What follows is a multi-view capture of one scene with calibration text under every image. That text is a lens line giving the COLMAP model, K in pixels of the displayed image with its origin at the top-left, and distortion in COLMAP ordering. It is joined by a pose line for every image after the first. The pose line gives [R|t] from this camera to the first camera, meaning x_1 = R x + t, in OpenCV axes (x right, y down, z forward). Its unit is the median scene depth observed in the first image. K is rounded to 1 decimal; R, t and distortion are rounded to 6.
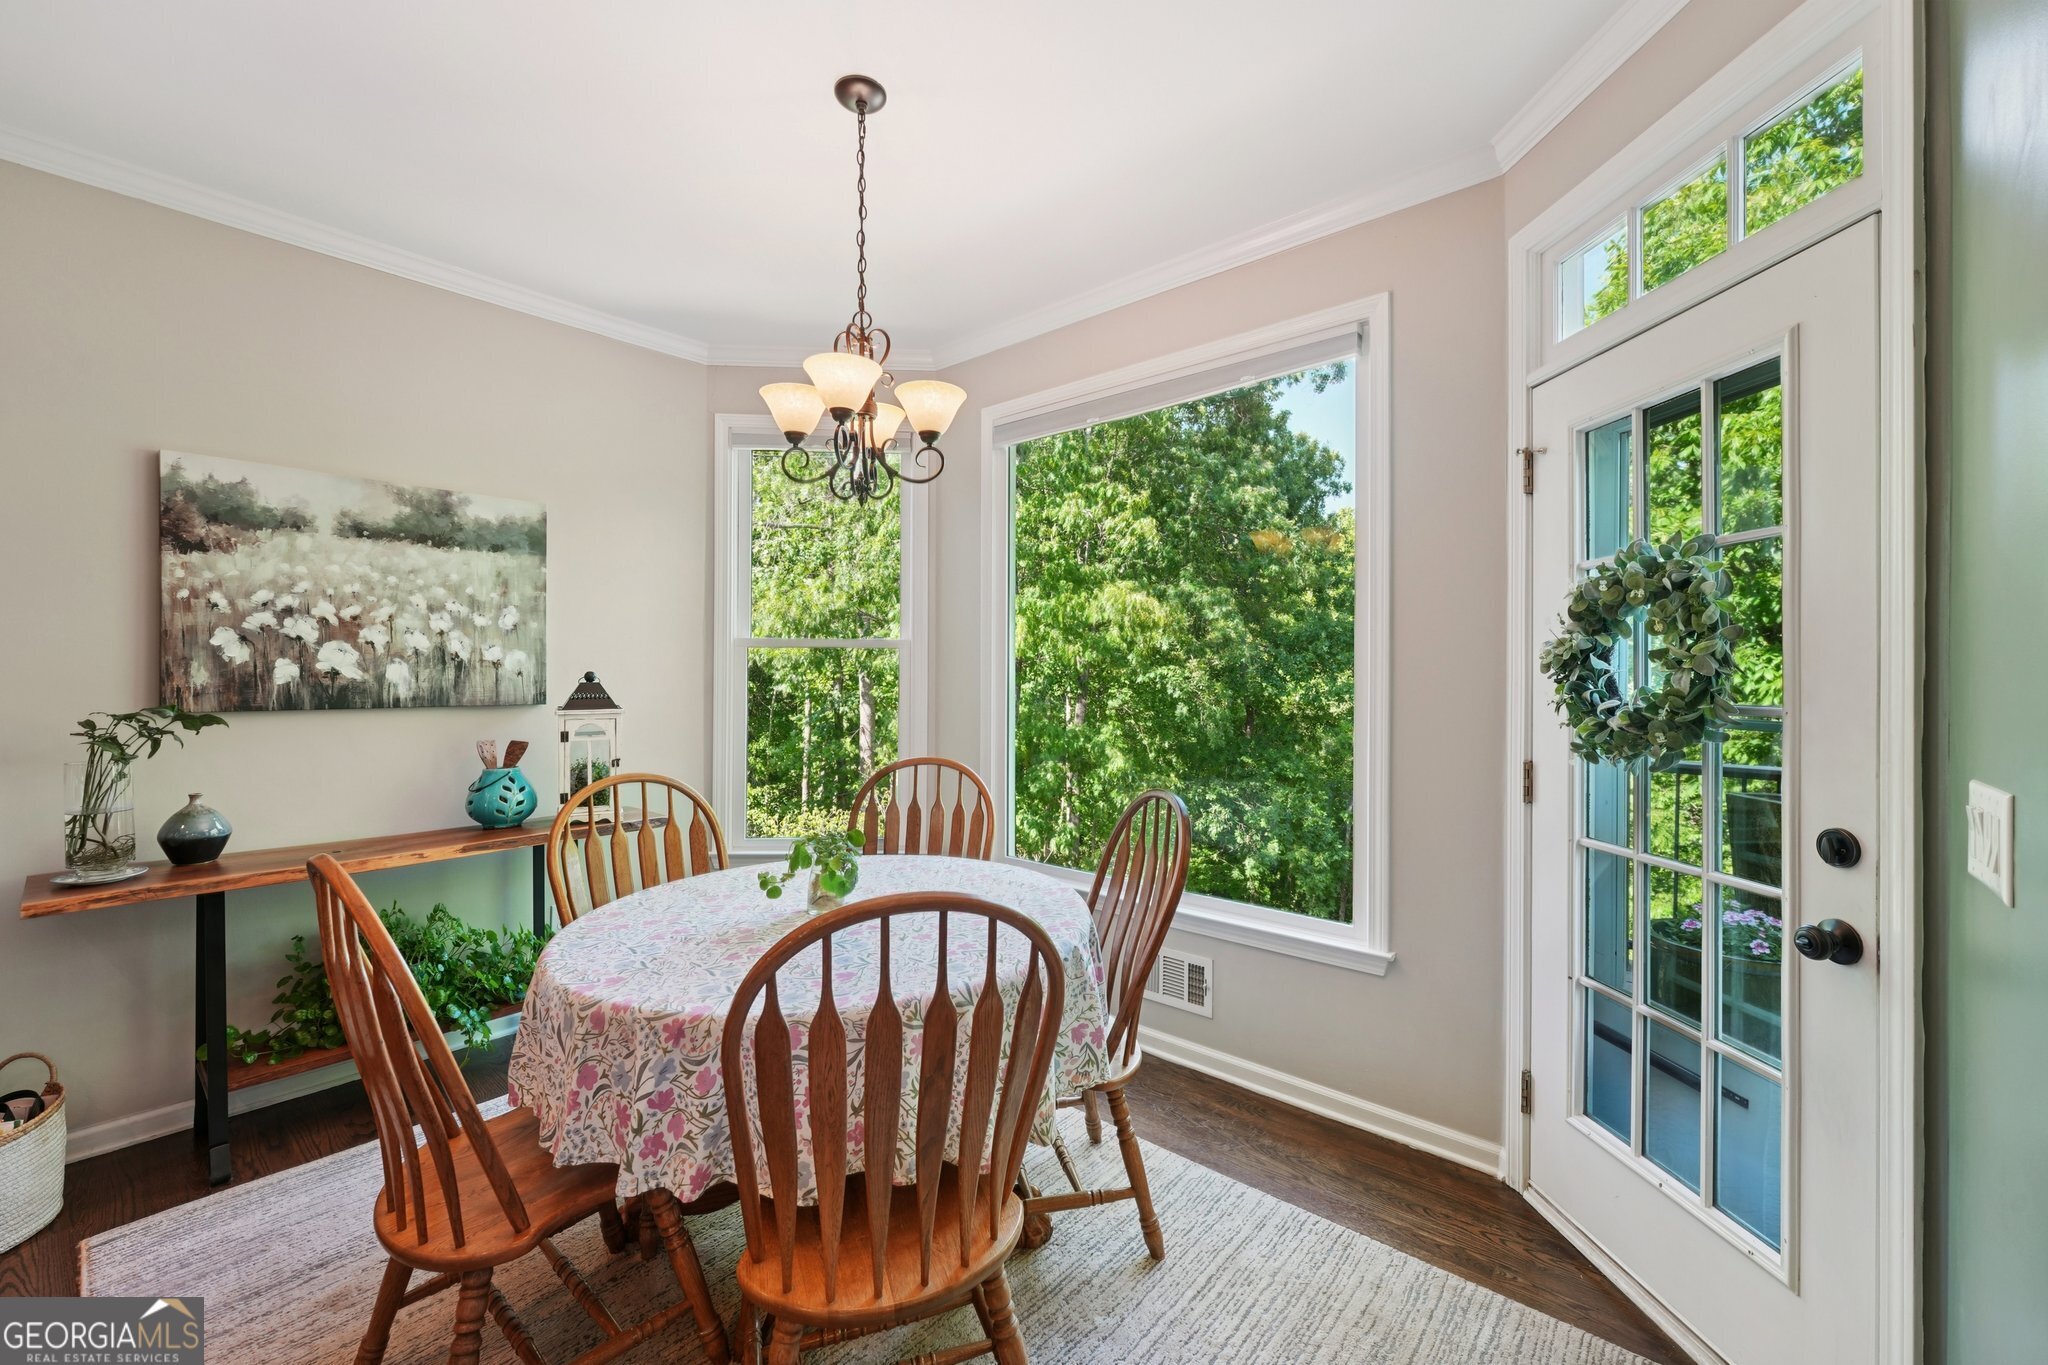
lens RADIAL K [[834.2, 0, 1027.8], [0, 834.2, 676.1], [0, 0, 1]] dist [0.003399, 0.000214]
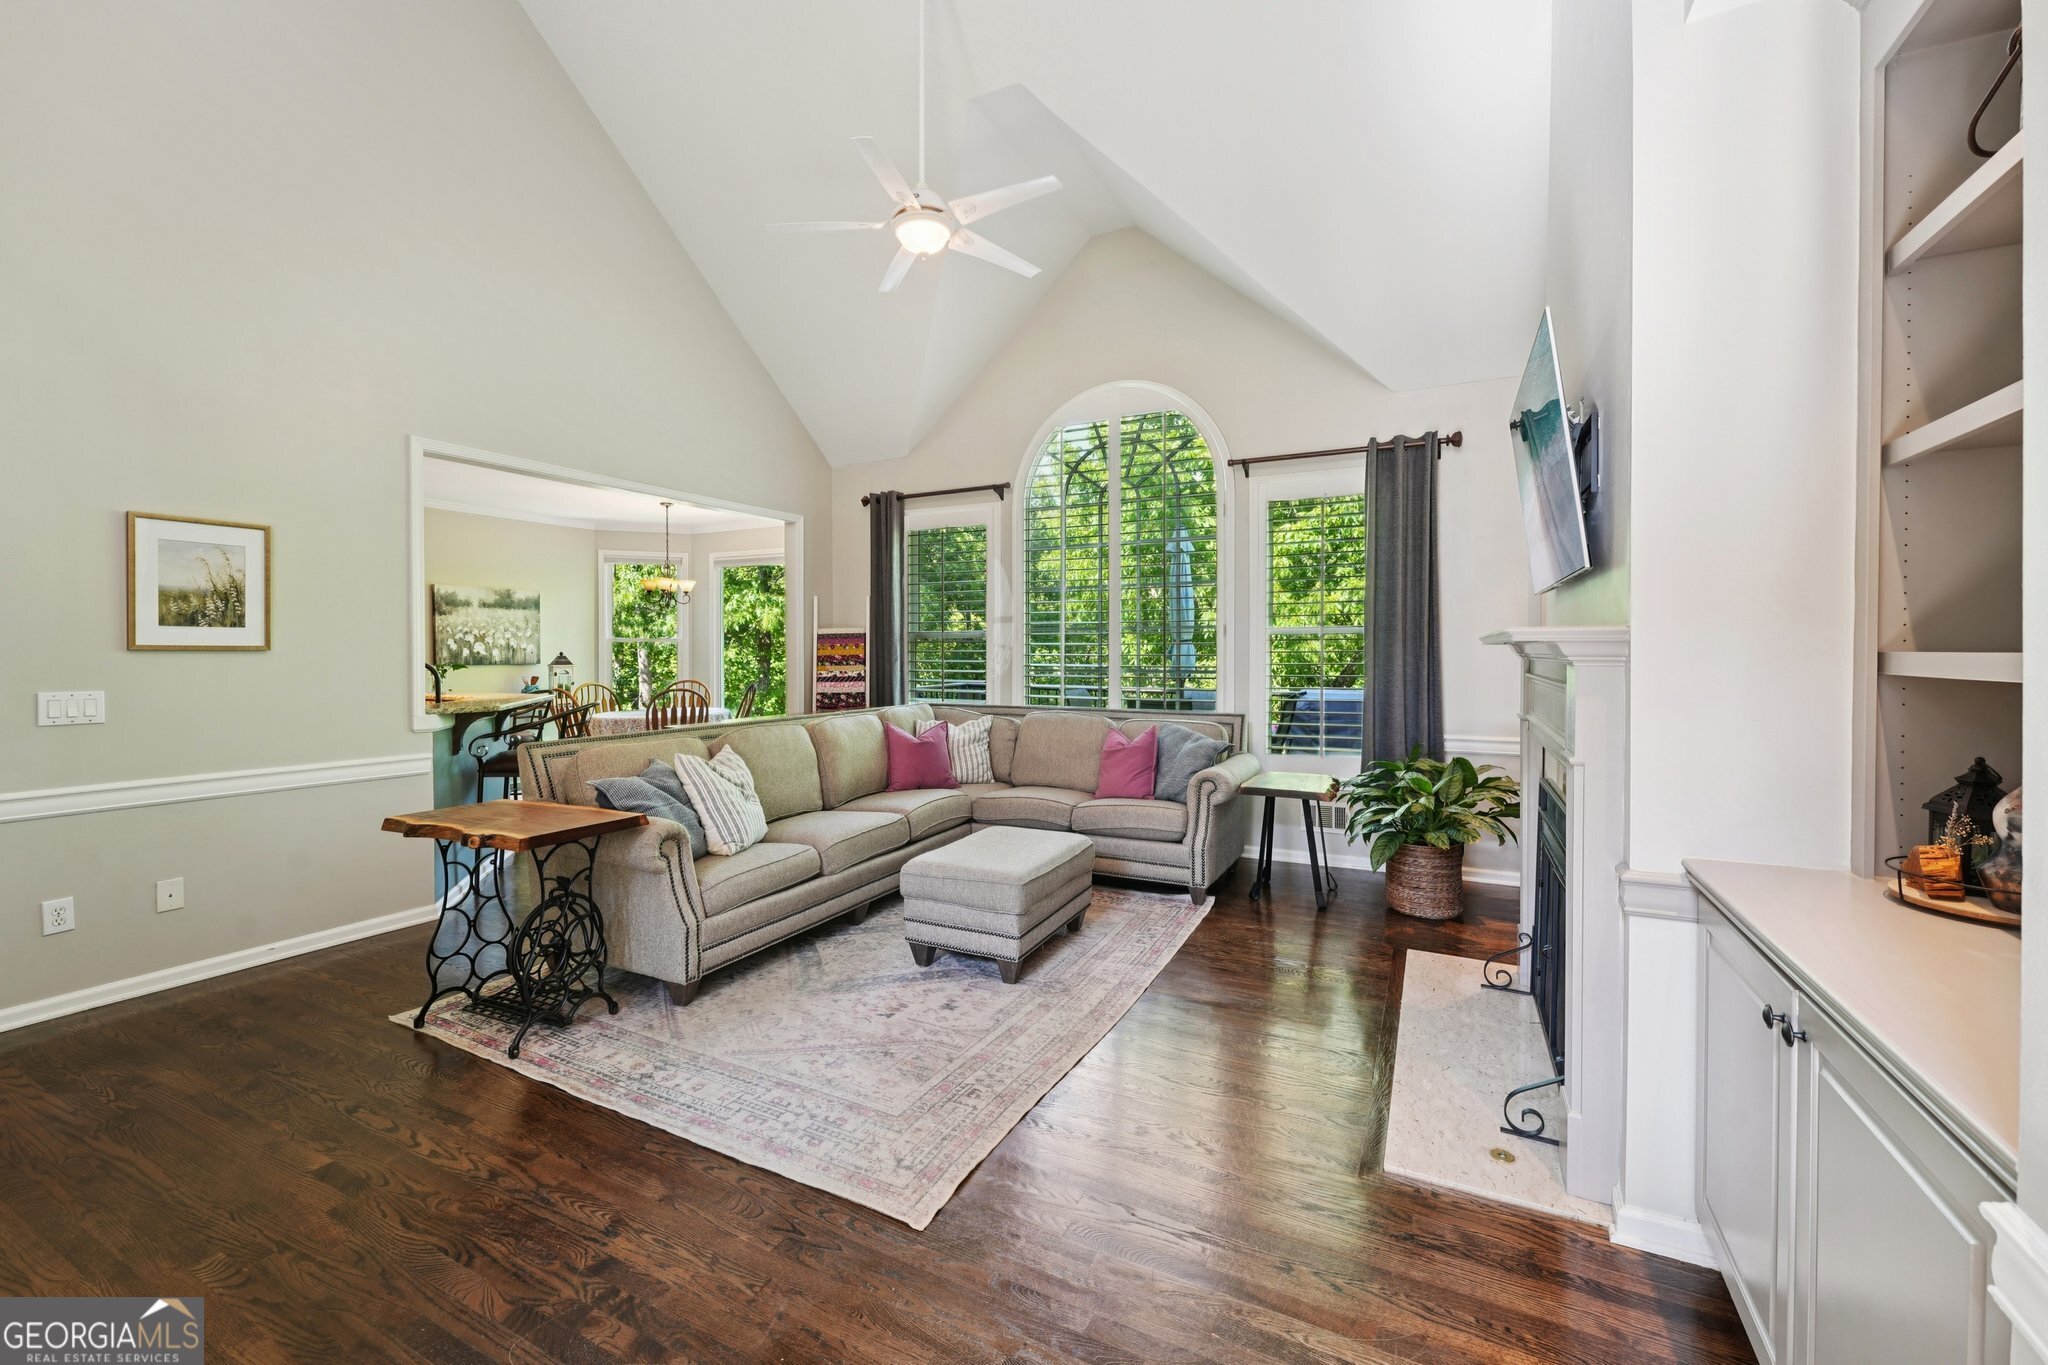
lens RADIAL K [[834.2, 0, 1008.4], [0, 834.2, 667.0], [0, 0, 1]] dist [0.003399, 0.000214]
pose [[0.975418, -0.004949, 0.220306, 0.384854], [0.002278, 0.999921, 0.012374, 0.015379], [-0.220350, -0.011568, 0.975352, -2.424194]]
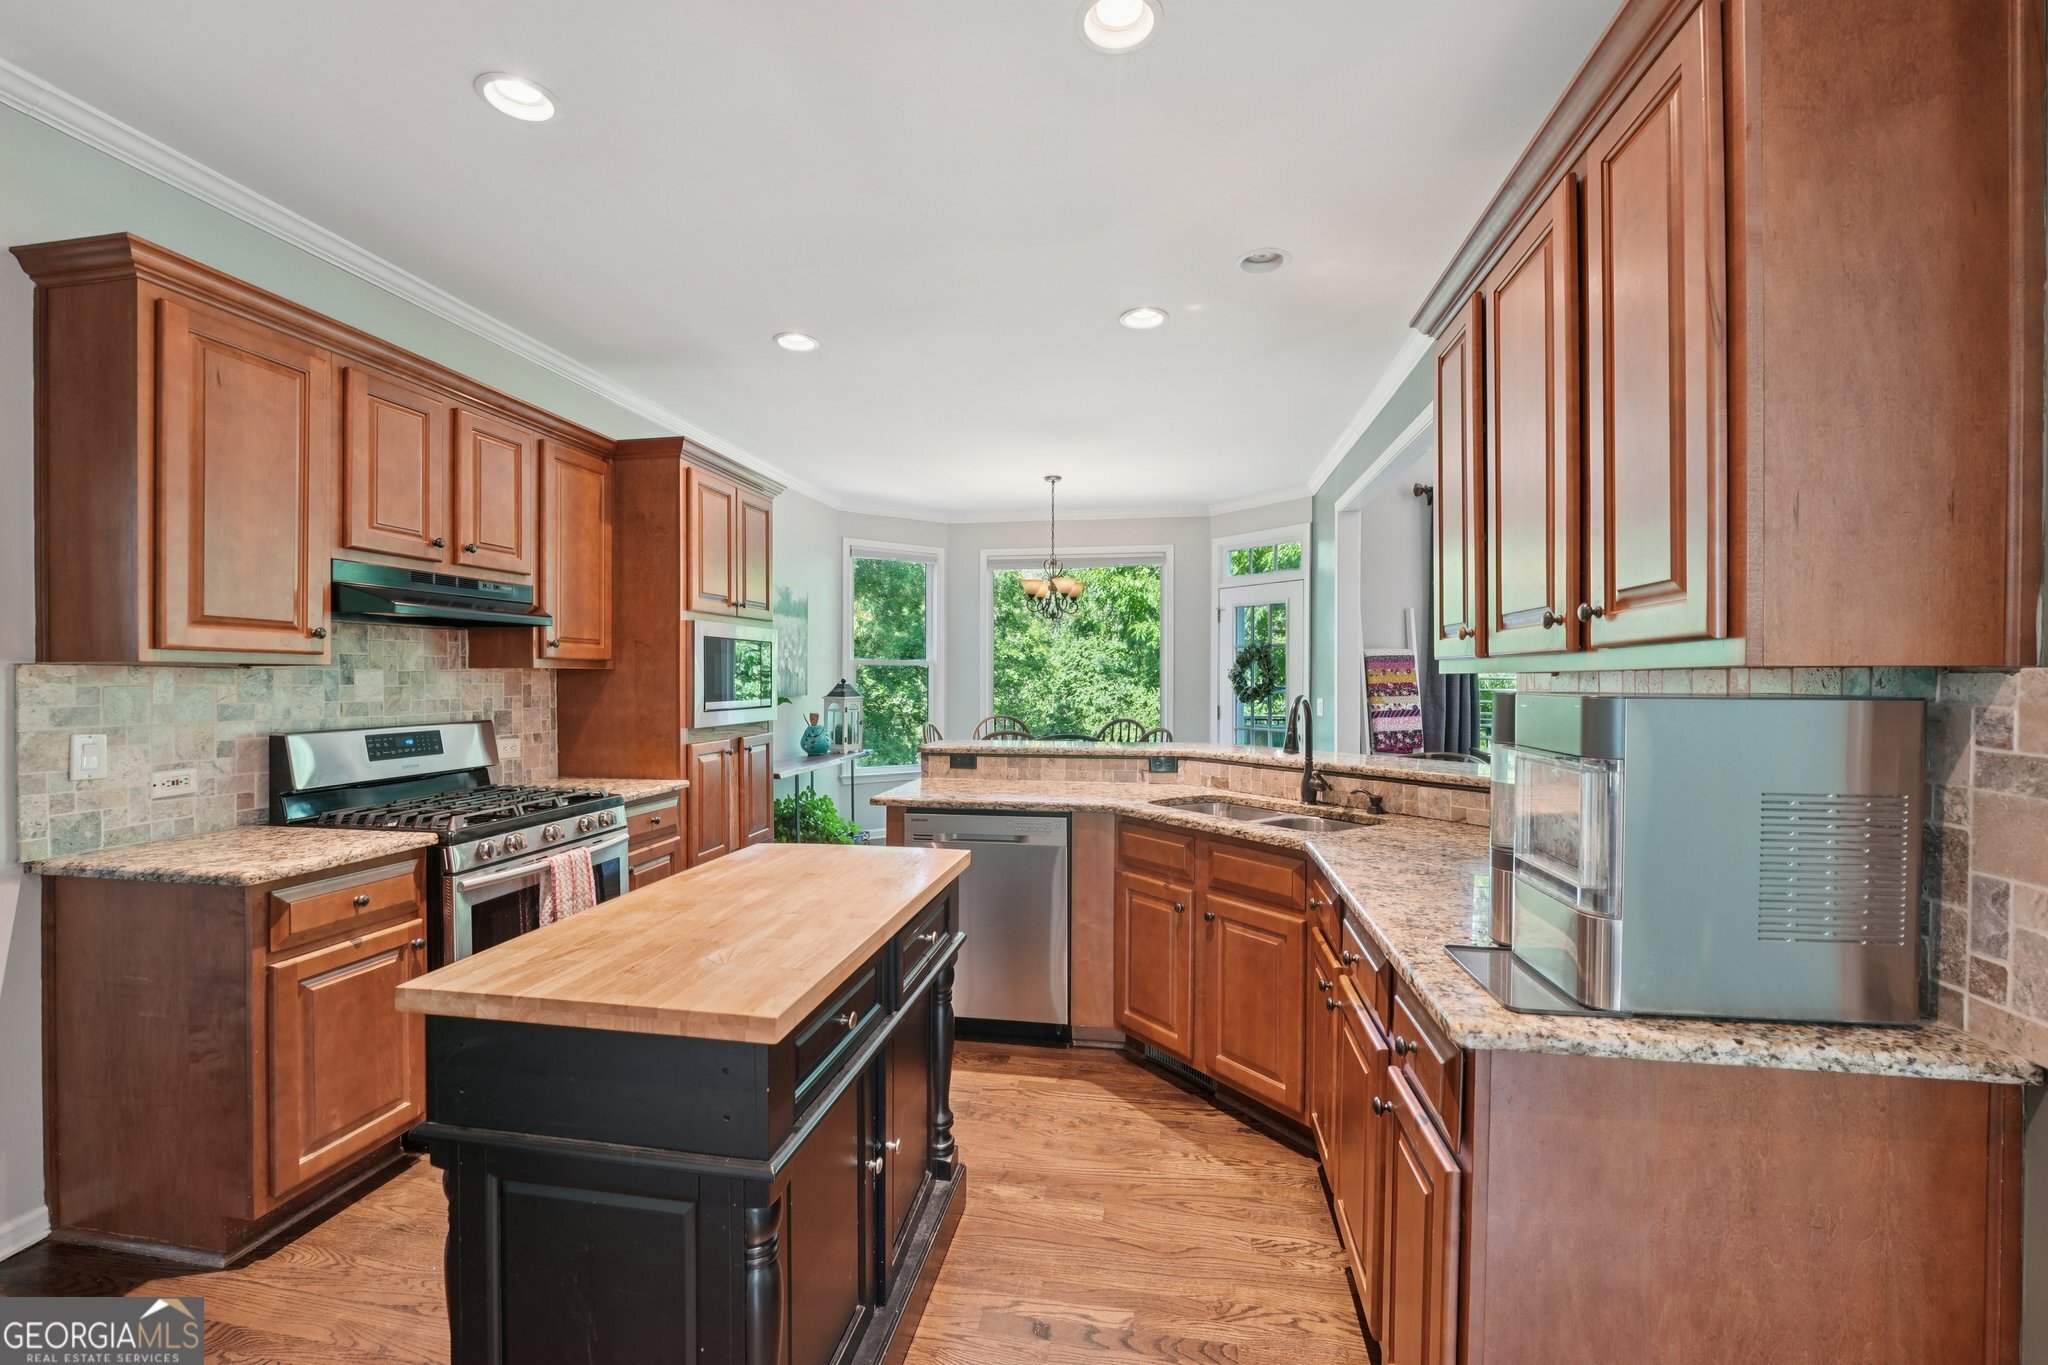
lens RADIAL K [[834.2, 0, 1024.2], [0, 834.2, 684.1], [0, 0, 1]] dist [0.003399, 0.000214]
pose [[0.853327, -0.003852, 0.521362, -1.365634], [0.002239, 0.999991, 0.003724, 0.002501], [-0.521371, -0.002011, 0.853327, -1.071278]]
